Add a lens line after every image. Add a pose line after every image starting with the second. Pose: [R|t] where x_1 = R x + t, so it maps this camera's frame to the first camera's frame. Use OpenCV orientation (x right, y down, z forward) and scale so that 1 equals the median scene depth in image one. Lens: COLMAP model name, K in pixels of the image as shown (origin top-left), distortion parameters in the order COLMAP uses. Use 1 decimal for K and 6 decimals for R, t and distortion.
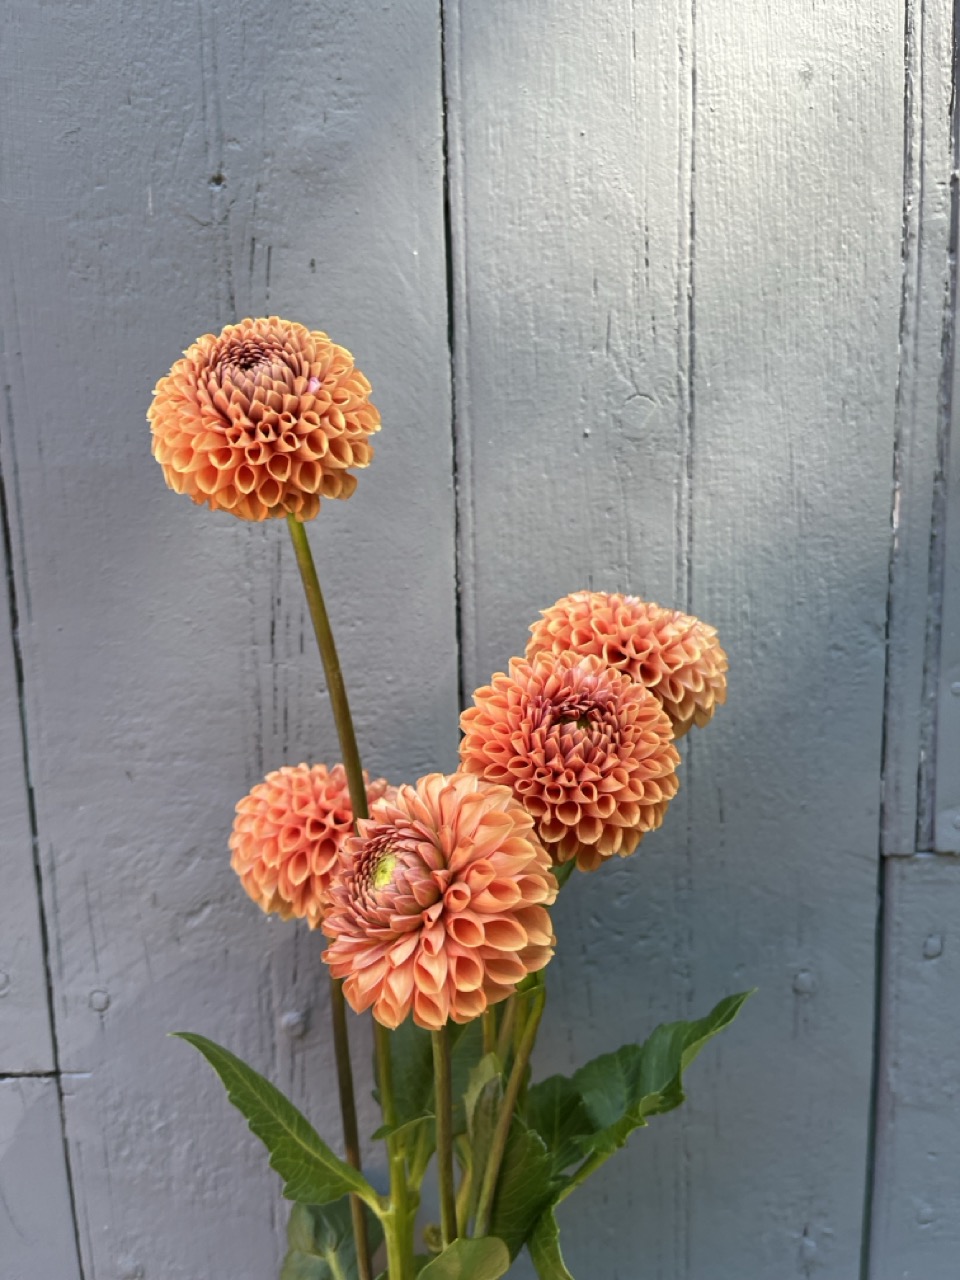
lens RADIAL K [[1070.3, 0, 477.9], [0, 1070.3, 635.1], [0, 0, 1]] dist [0.044266, -0.076462]
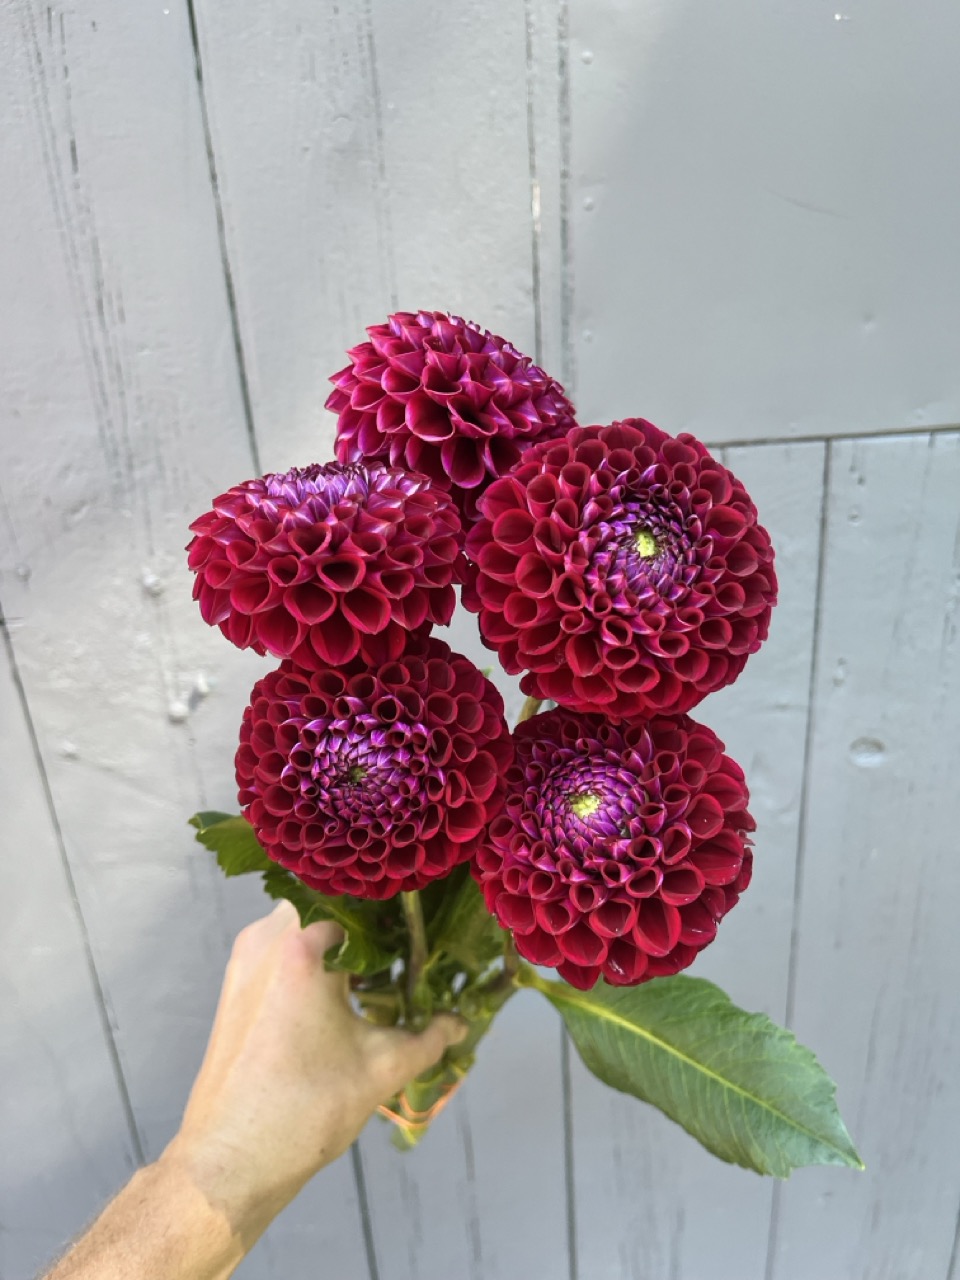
lens RADIAL K [[1070.3, 0, 480.4], [0, 1070.3, 653.2], [0, 0, 1]] dist [0.044266, -0.076462]
pose [[0.970132, -0.131785, 0.203660, -0.051954], [0.077208, 0.963647, 0.255779, 0.111594], [-0.229964, -0.232415, 0.945040, -0.565344]]
